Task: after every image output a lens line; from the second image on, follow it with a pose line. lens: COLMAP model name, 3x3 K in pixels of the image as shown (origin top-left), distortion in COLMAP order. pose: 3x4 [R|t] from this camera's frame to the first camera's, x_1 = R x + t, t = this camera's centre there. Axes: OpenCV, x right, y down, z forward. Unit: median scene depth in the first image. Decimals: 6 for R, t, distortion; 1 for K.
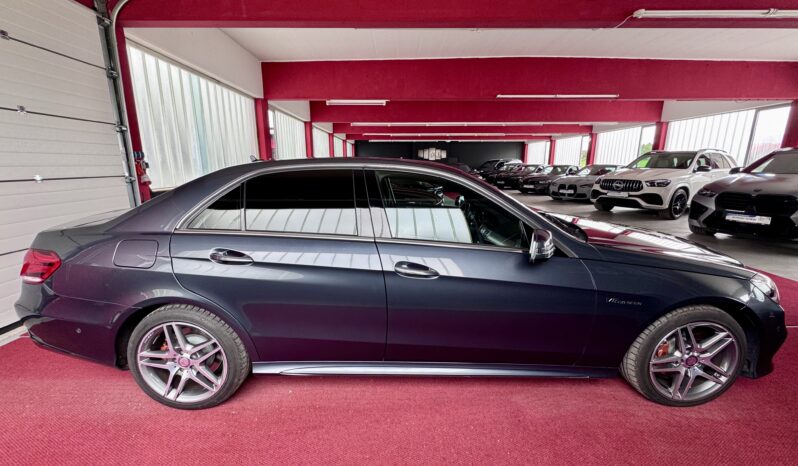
lens RADIAL K [[328.2, 0, 395.8], [0, 328.2, 231.1], [0, 0, 1]] dist [0.009165, 0.000076]
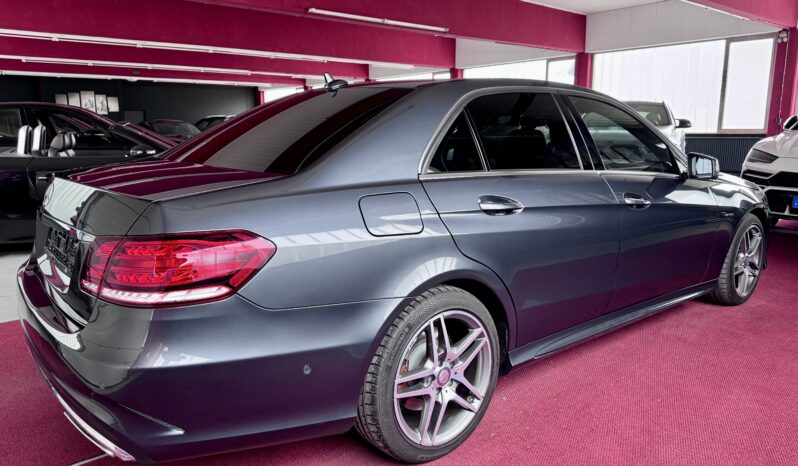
lens RADIAL K [[575.1, 0, 400.3], [0, 575.1, 233.8], [0, 0, 1]] dist [0.028113, -0.027674]
pose [[0.770710, -0.119475, 0.625885, -0.319851], [0.131892, 0.990903, 0.026743, 0.017572], [-0.623387, 0.061938, 0.779457, 0.034097]]
